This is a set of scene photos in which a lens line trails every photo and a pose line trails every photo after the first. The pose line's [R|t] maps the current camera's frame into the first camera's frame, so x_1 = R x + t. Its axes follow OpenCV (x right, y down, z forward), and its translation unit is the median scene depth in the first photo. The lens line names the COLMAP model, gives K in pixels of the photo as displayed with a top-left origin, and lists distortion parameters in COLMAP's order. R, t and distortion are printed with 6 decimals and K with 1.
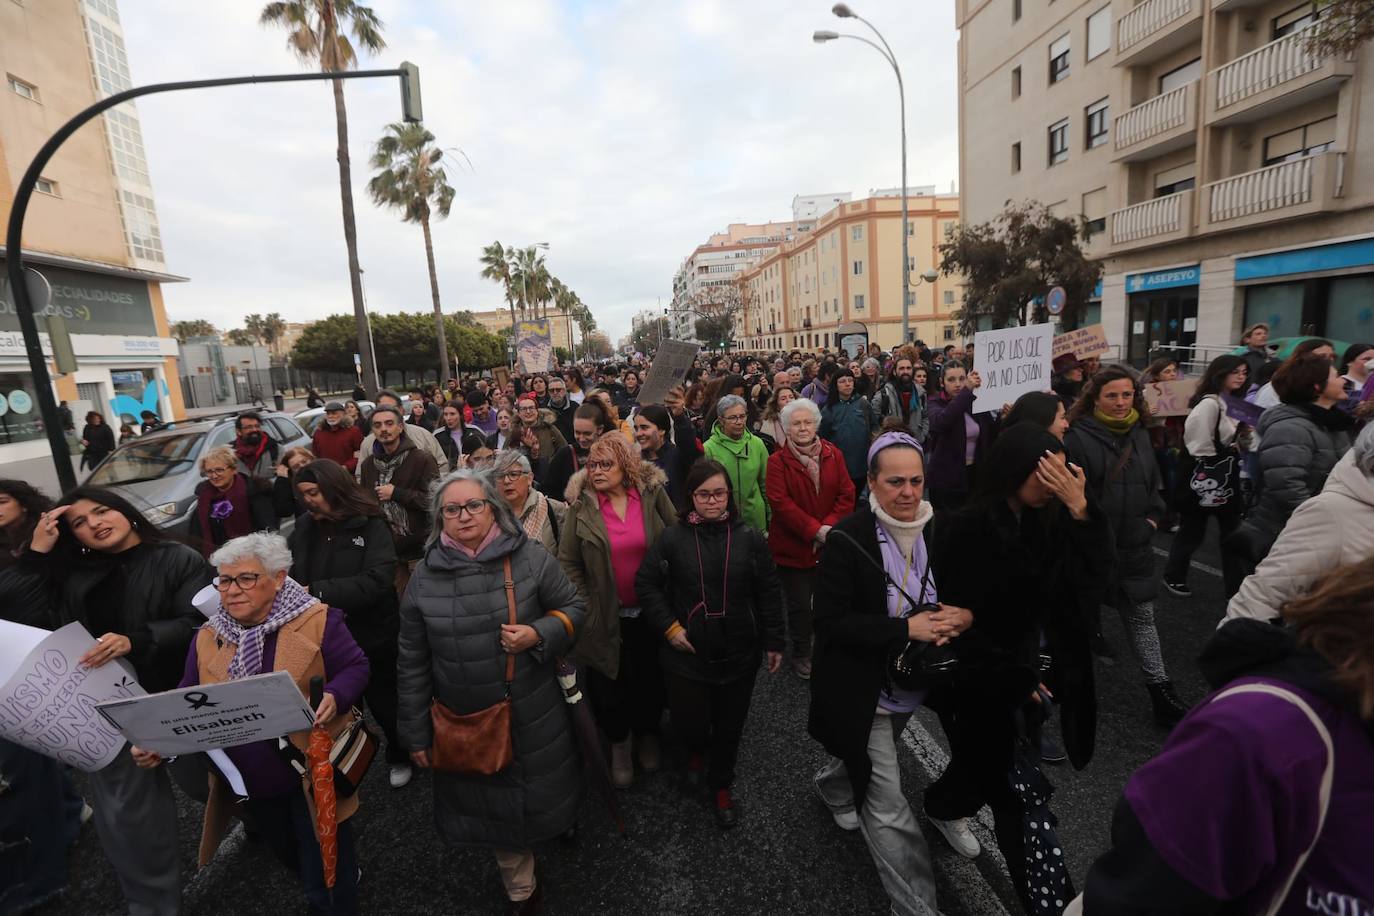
lens RADIAL K [[607.8, 0, 674.2], [0, 607.8, 450.6], [0, 0, 1]] dist [-0.018077, 0.008540]
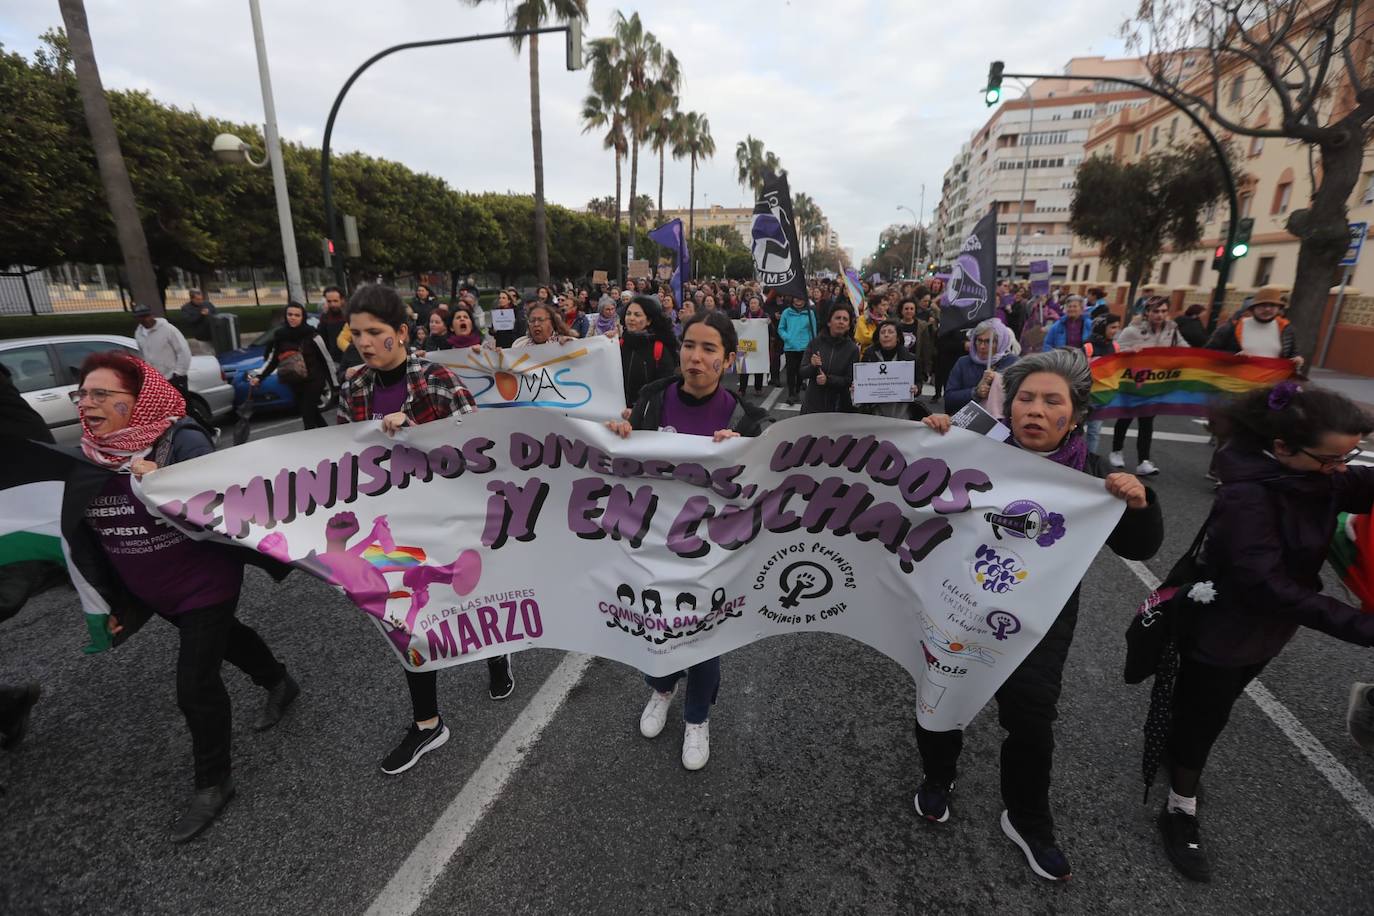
lens RADIAL K [[607.8, 0, 688.3], [0, 607.8, 456.1], [0, 0, 1]] dist [-0.018077, 0.008540]
pose [[0.934588, 0.160848, -0.317291, -0.008289], [-0.115763, 0.980905, 0.156280, -0.043534], [0.336370, -0.109326, 0.935363, 0.284302]]
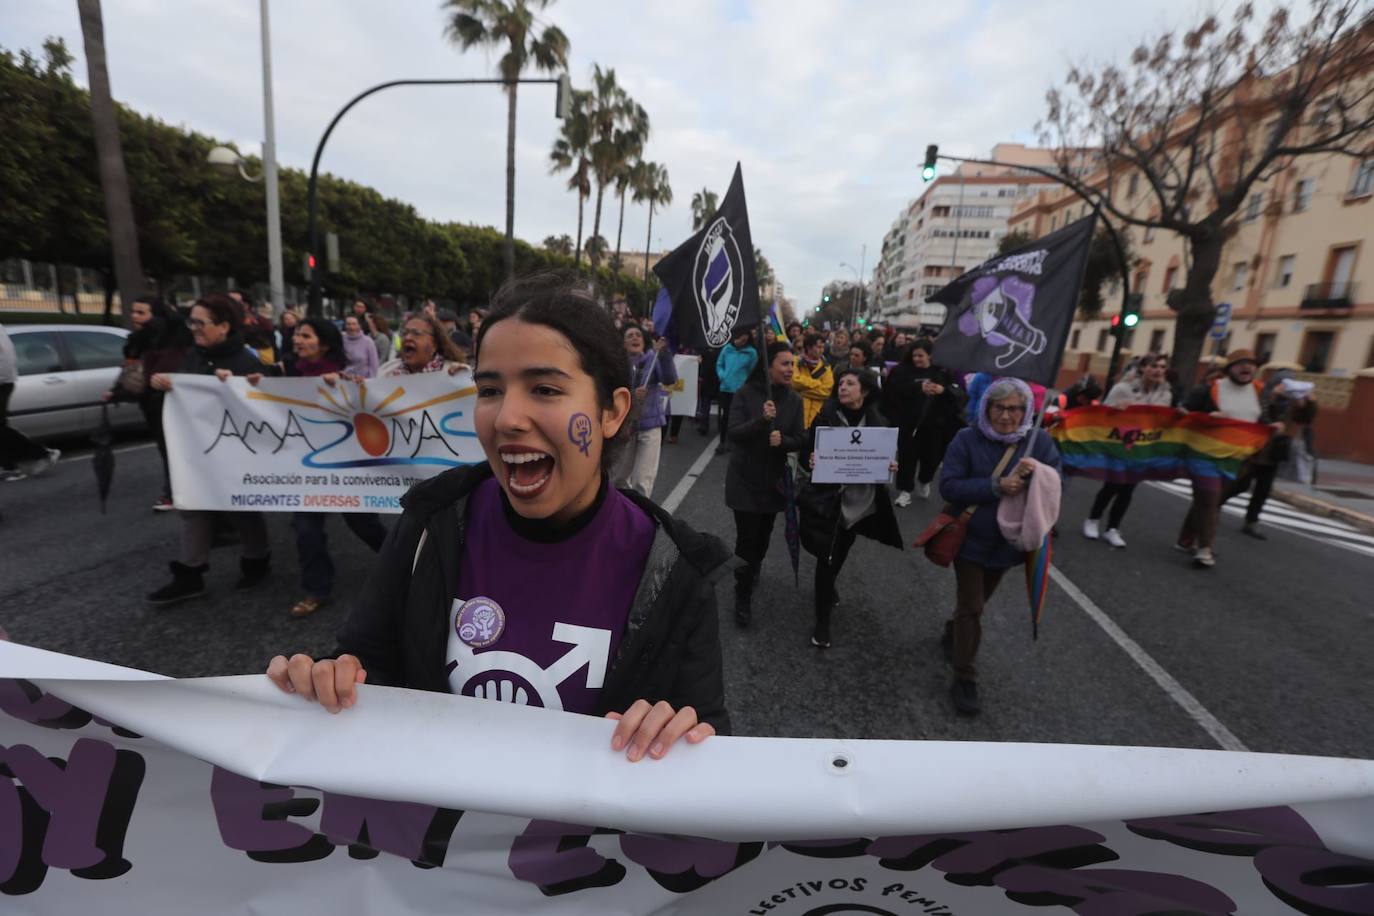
lens RADIAL K [[607.8, 0, 685.0], [0, 607.8, 455.2], [0, 0, 1]] dist [-0.018077, 0.008540]
pose [[0.952995, 0.179824, -0.243854, -0.008757], [-0.165461, 0.983101, 0.078333, -0.041678], [0.253819, -0.034303, 0.966643, 0.278502]]
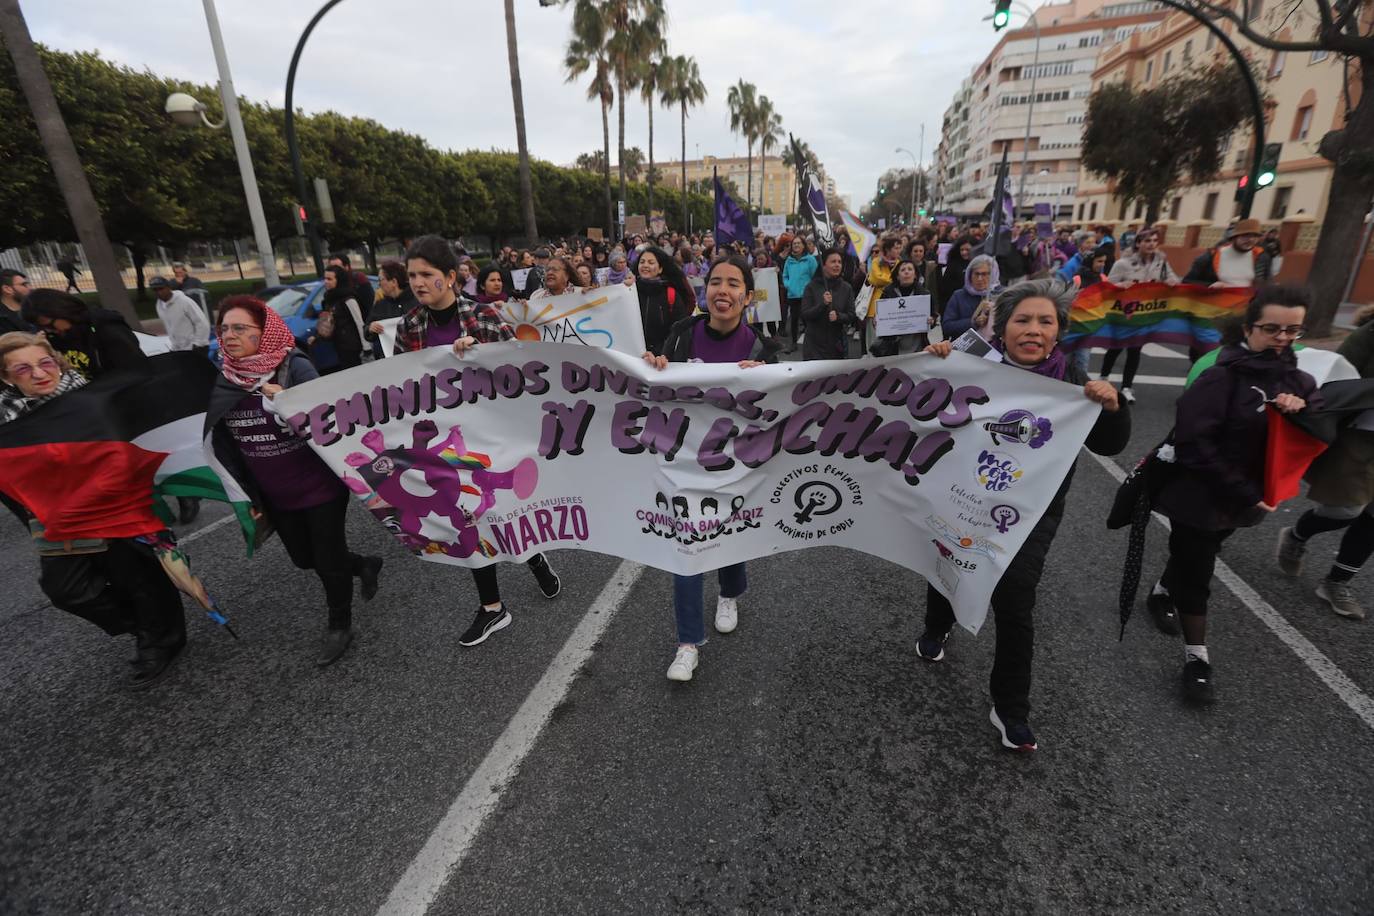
lens RADIAL K [[607.8, 0, 686.8], [0, 607.8, 451.9], [0, 0, 1]] dist [-0.018077, 0.008540]
pose [[0.938256, 0.145312, -0.313942, -0.008955], [-0.078378, 0.973195, 0.216212, -0.043729], [0.336945, -0.178256, 0.924496, 0.287060]]
